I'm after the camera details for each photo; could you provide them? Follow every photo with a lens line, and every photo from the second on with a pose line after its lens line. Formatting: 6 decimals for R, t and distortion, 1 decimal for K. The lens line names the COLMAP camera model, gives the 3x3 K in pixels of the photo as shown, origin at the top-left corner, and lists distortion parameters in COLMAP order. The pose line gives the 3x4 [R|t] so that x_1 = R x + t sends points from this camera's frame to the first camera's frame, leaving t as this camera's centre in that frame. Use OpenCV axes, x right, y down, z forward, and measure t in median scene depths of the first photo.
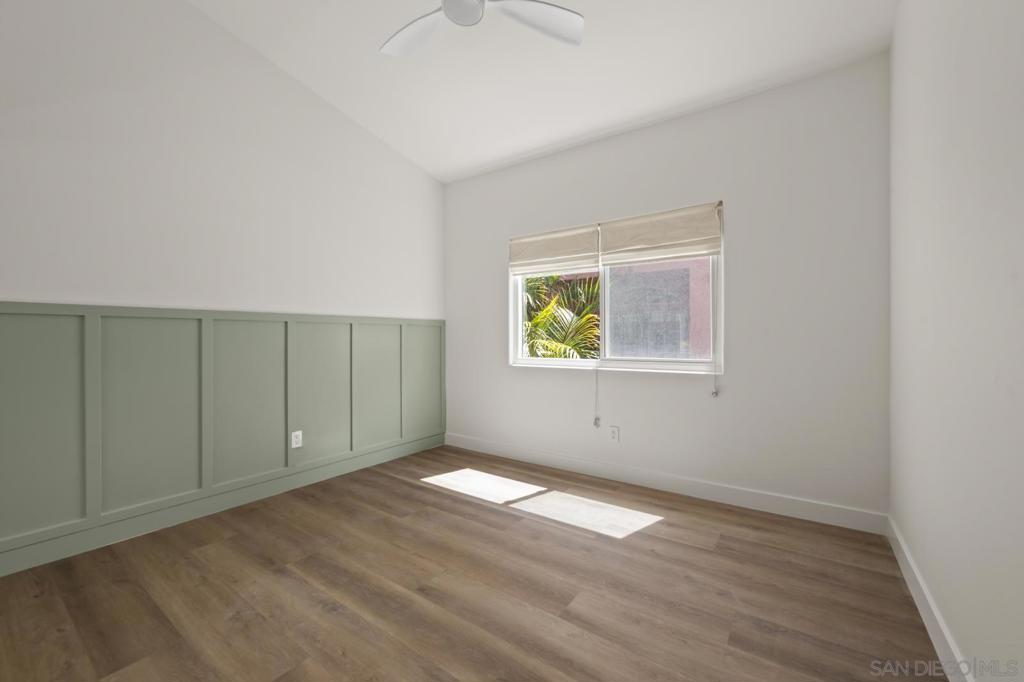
lens RADIAL K [[403.9, 0, 513.6], [0, 403.9, 339.3], [0, 0, 1]] dist [-0.002798, -0.000274]
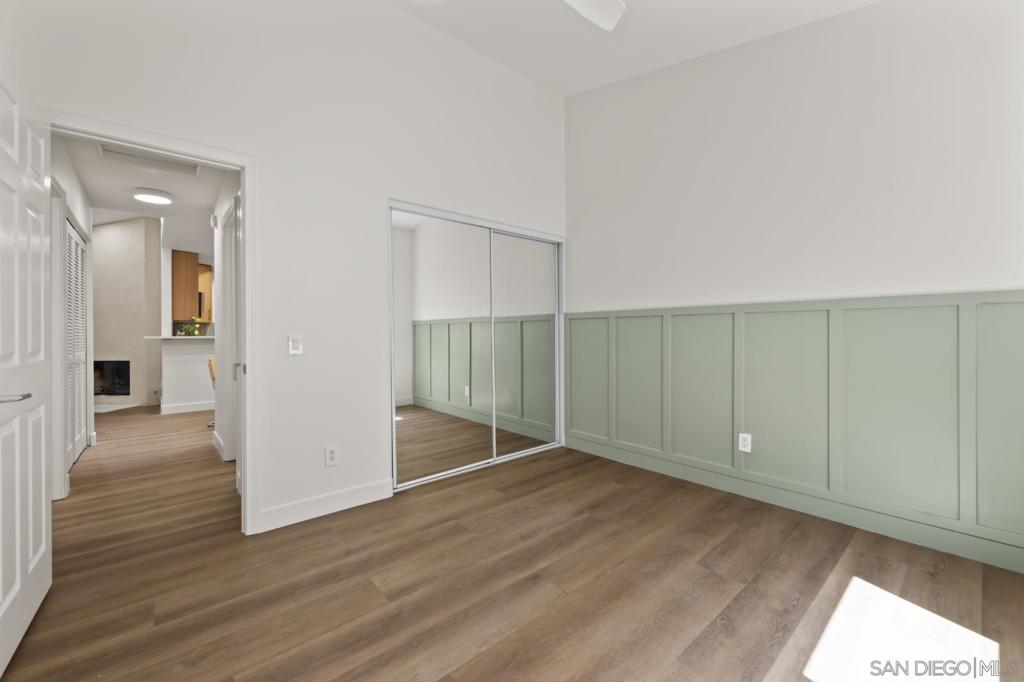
lens RADIAL K [[409.1, 0, 513.9], [0, 409.1, 339.0], [0, 0, 1]] dist [-0.000823, -0.000041]
pose [[-0.236636, 0.021773, -0.971354, 0.626501], [0.003779, 0.999762, 0.021489, -0.007714], [0.971591, 0.001414, -0.236662, 0.949349]]
